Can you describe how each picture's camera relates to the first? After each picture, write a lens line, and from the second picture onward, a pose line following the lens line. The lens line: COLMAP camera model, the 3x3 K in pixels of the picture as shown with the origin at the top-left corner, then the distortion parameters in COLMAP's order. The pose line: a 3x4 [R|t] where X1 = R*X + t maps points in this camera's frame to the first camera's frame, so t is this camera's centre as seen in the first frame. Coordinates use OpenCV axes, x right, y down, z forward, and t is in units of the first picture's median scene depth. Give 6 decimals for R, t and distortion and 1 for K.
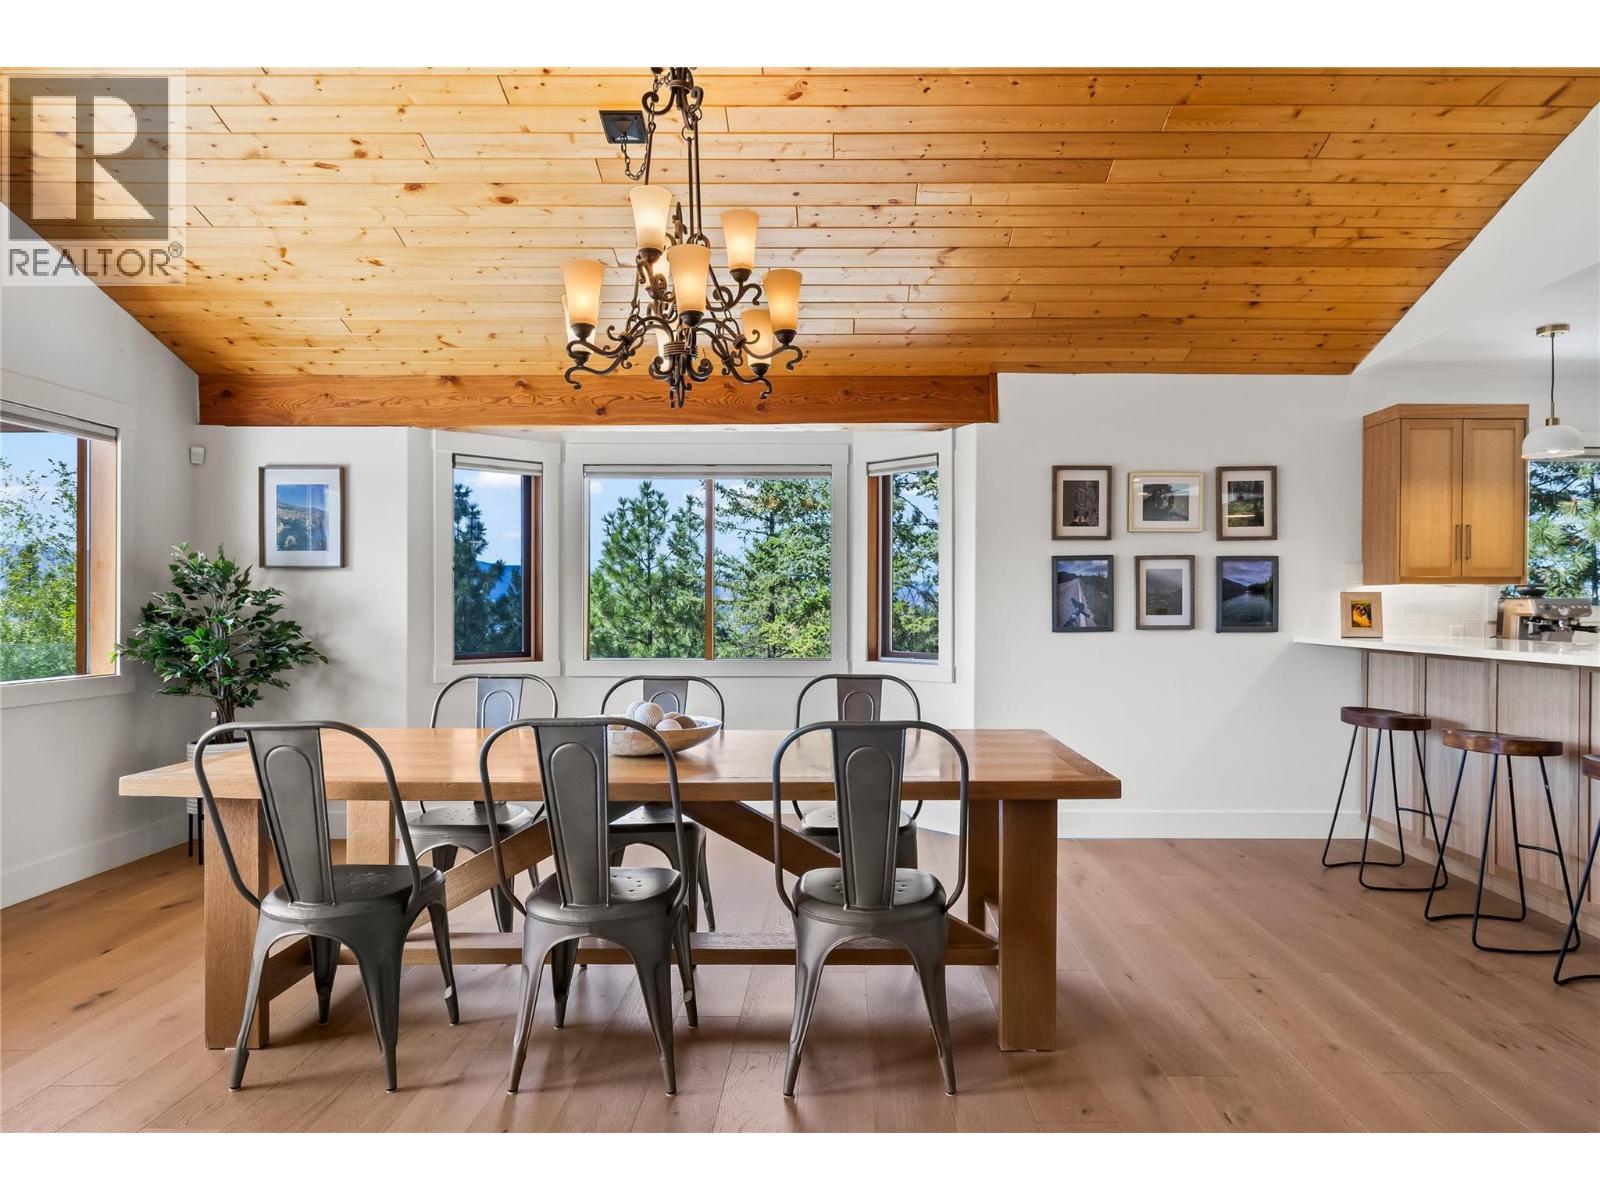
lens RADIAL K [[995.3, 0, 831.6], [0, 995.3, 613.1], [0, 0, 1]] dist [-0.003220, -0.004734]
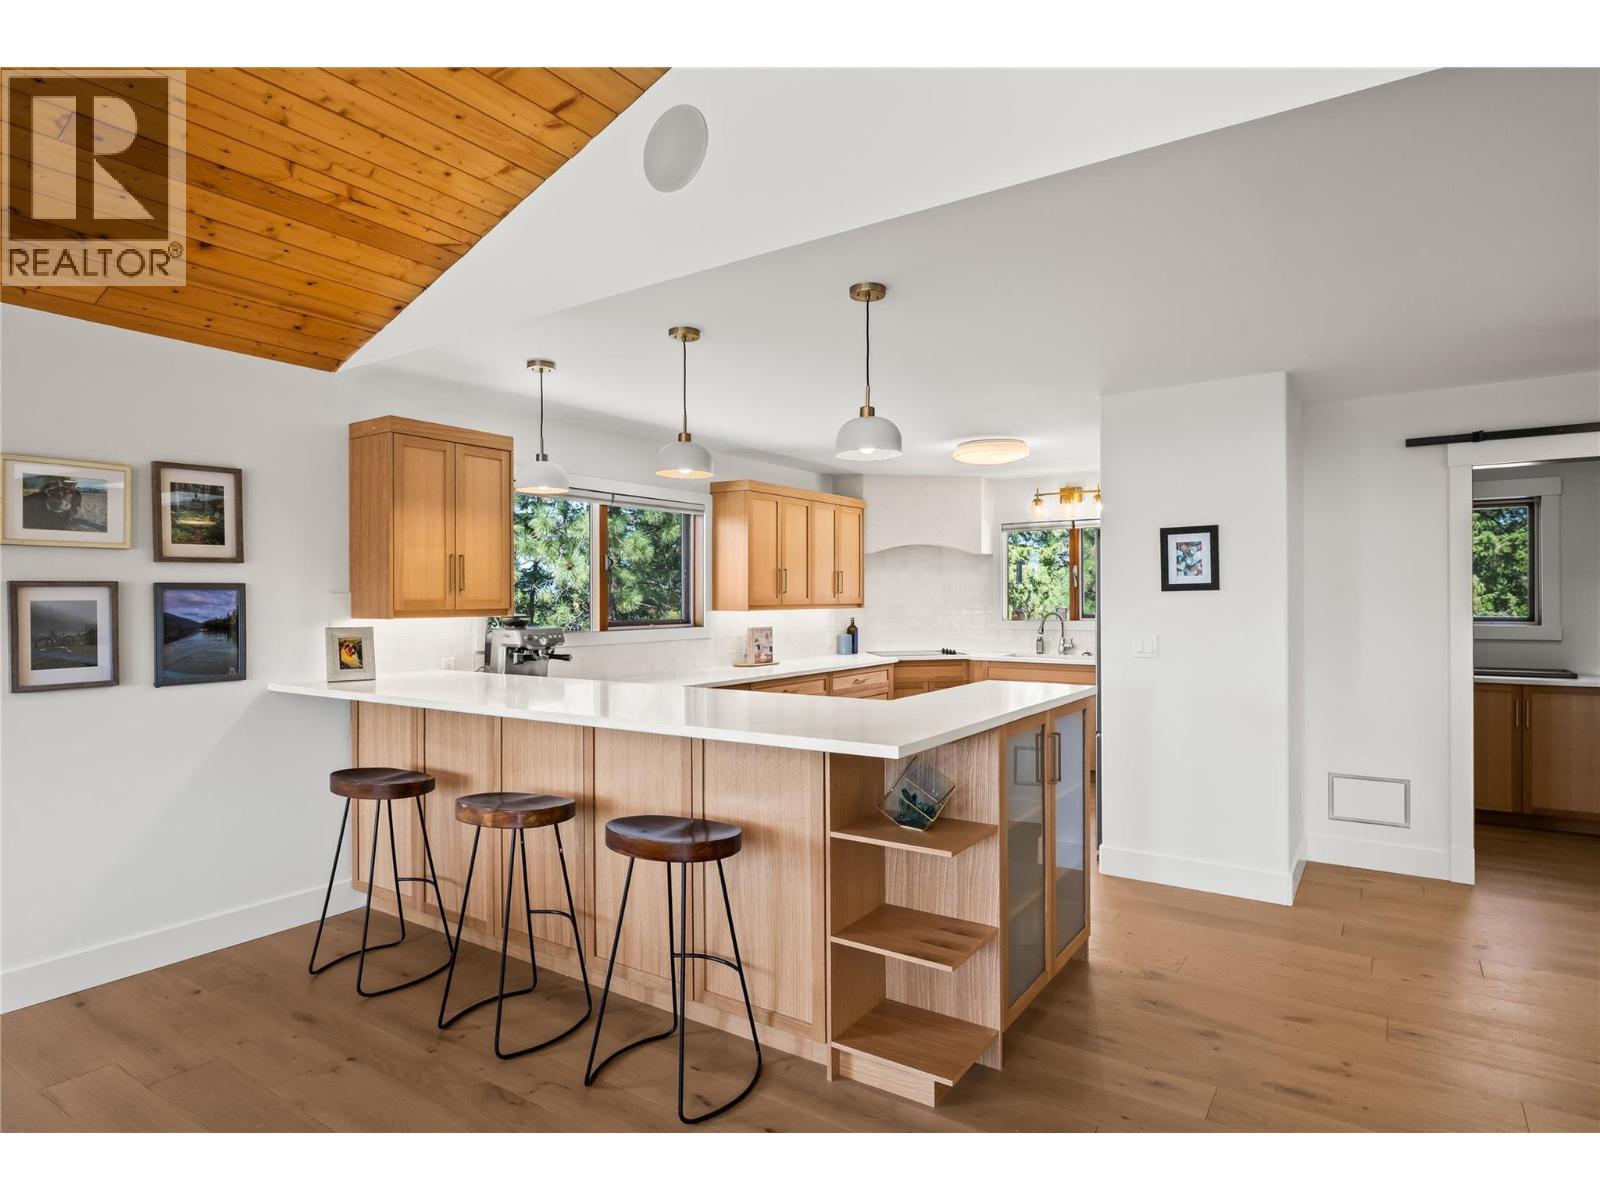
lens RADIAL K [[889.9, 0, 809.8], [0, 889.9, 600.8], [0, 0, 1]] dist [-0.002220, 0.000013]
pose [[0.552380, -0.006298, 0.833569, 0.111991], [0.011710, 0.999931, -0.000205, -0.039422], [-0.833510, 0.009875, 0.552415, 0.244572]]
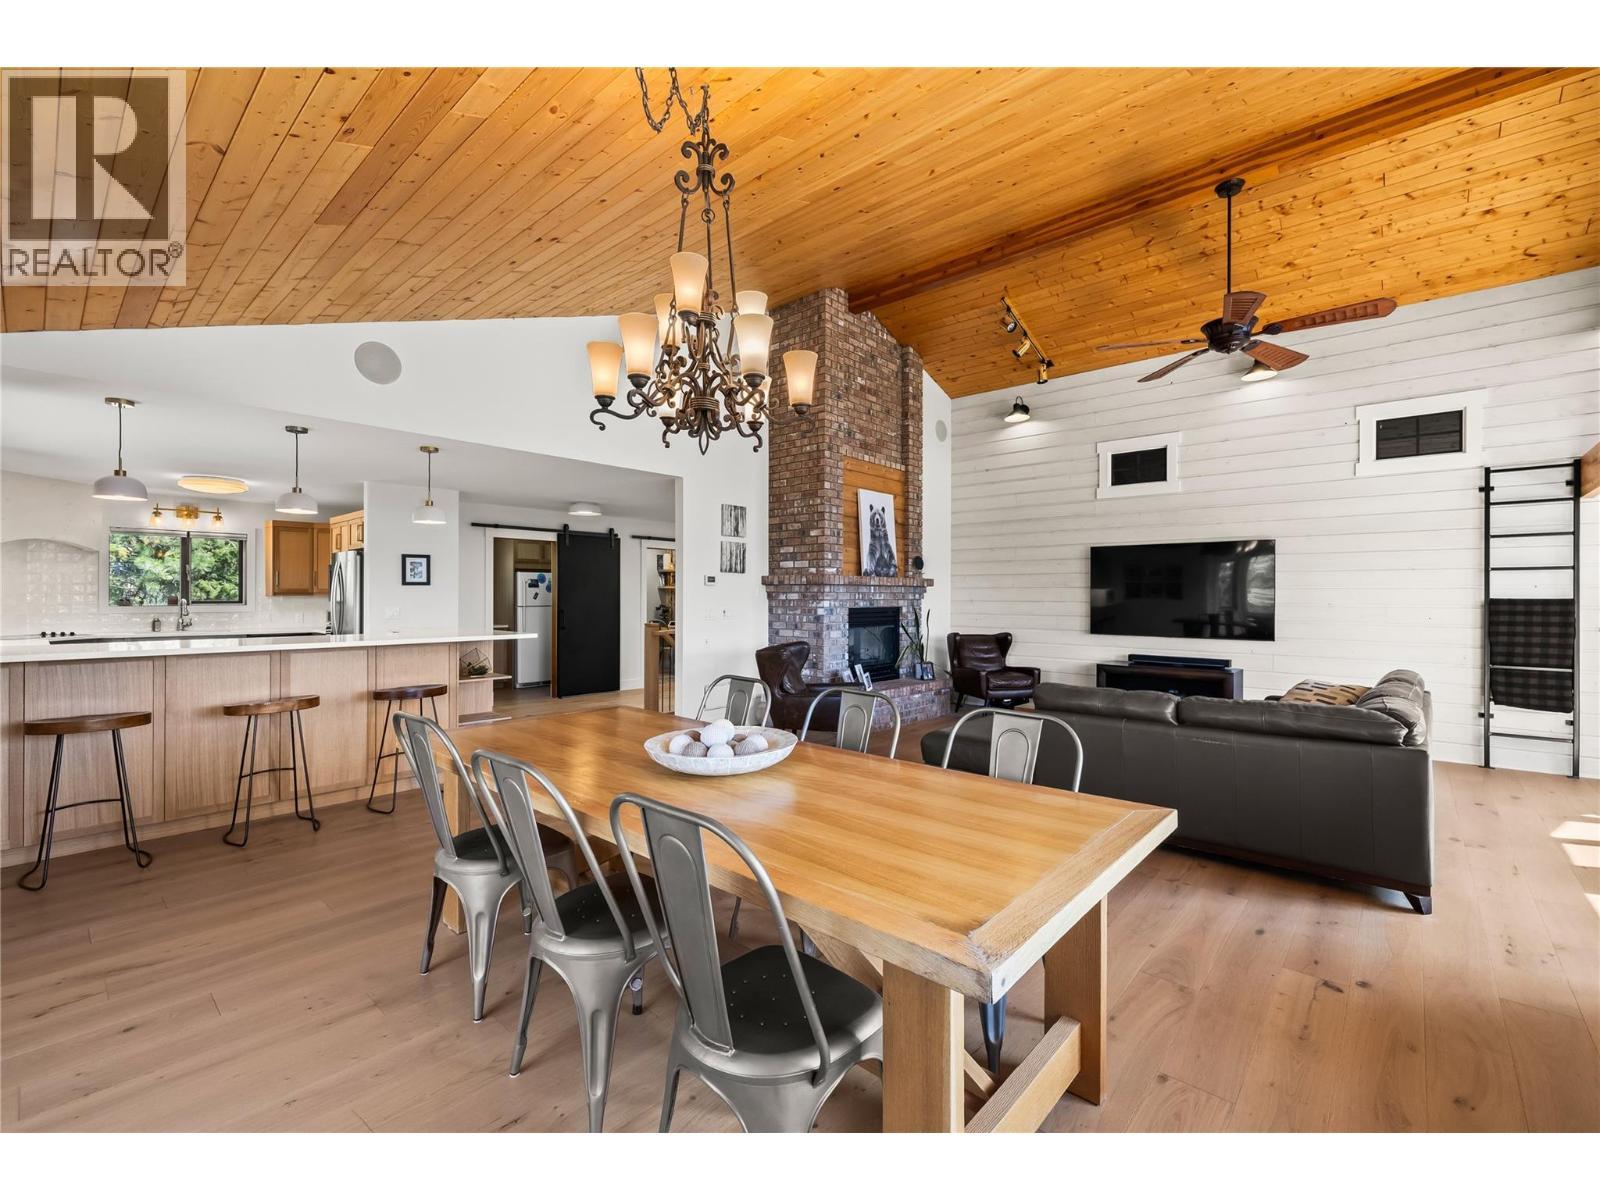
lens RADIAL K [[682.9, 0, 803.2], [0, 682.9, 594.7], [0, 0, 1]] dist [0.002361, 0.000523]
pose [[-0.752235, -0.002158, 0.658891, -0.461994], [0.001768, 0.999984, 0.005293, -0.031657], [-0.658892, 0.005147, -0.752220, 0.932383]]
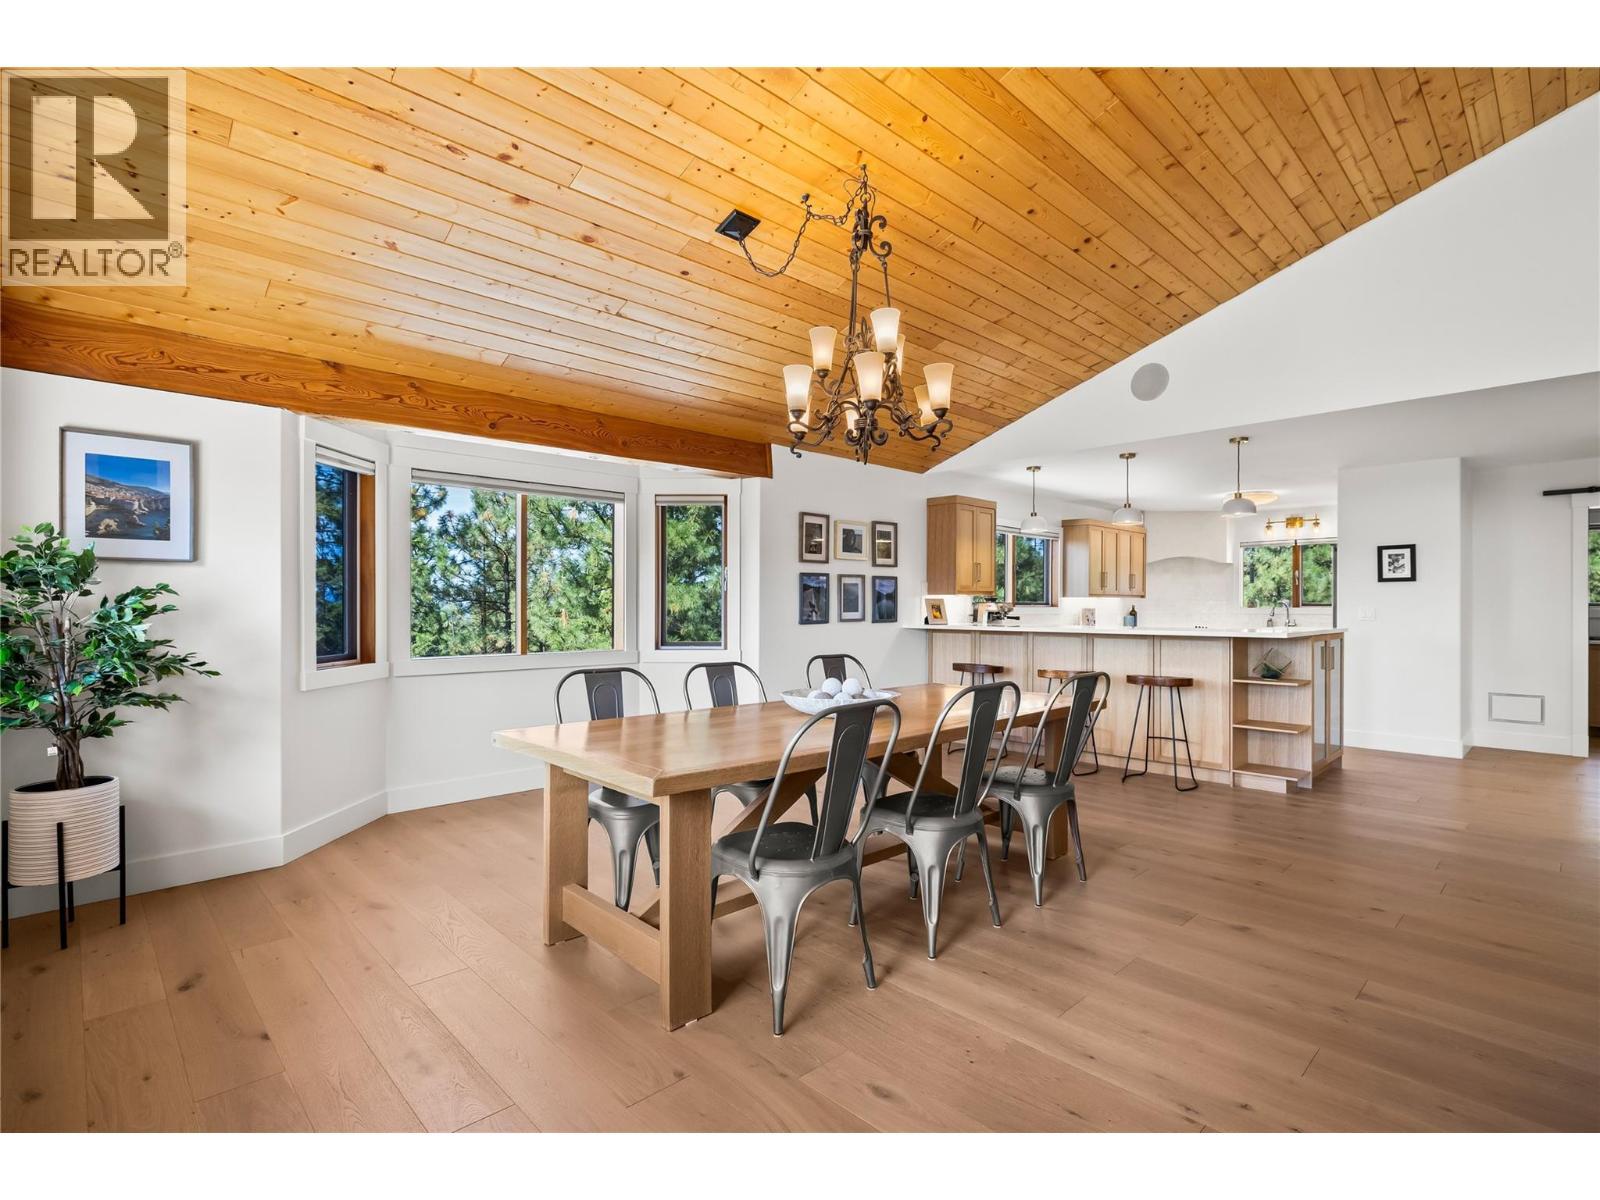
lens RADIAL K [[775.8, 0, 803.1], [0, 775.8, 610.2], [0, 0, 1]] dist [-0.006231, -0.000468]
pose [[0.717518, -0.004361, 0.696527, -0.597782], [0.004829, 0.999988, 0.001286, -0.003366], [-0.696524, 0.002441, 0.717530, 0.174740]]
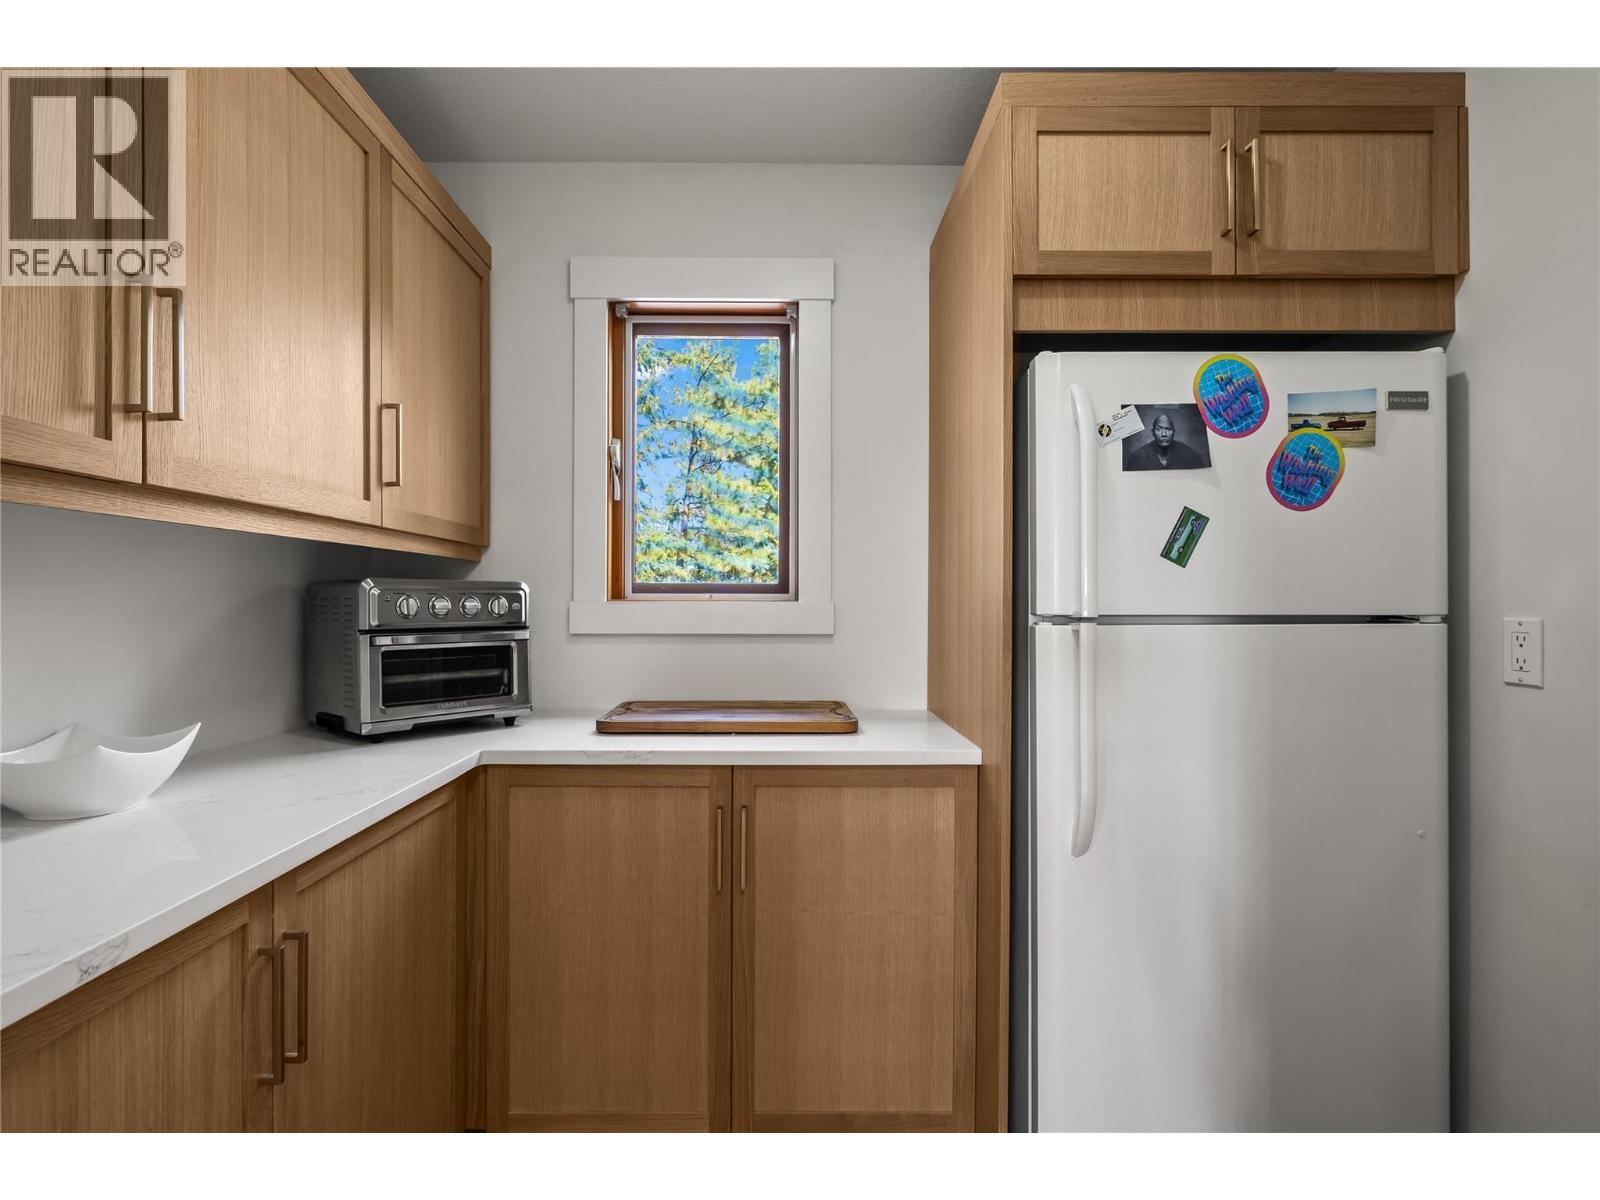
lens RADIAL K [[682.9, 0, 805.5], [0, 682.9, 605.7], [0, 0, 1]] dist [0.002361, 0.000523]
pose [[-0.012652, -0.000268, 0.999920, 1.174201], [0.006583, 0.999978, 0.000352, 0.004635], [-0.999898, 0.006587, -0.012650, 0.096904]]
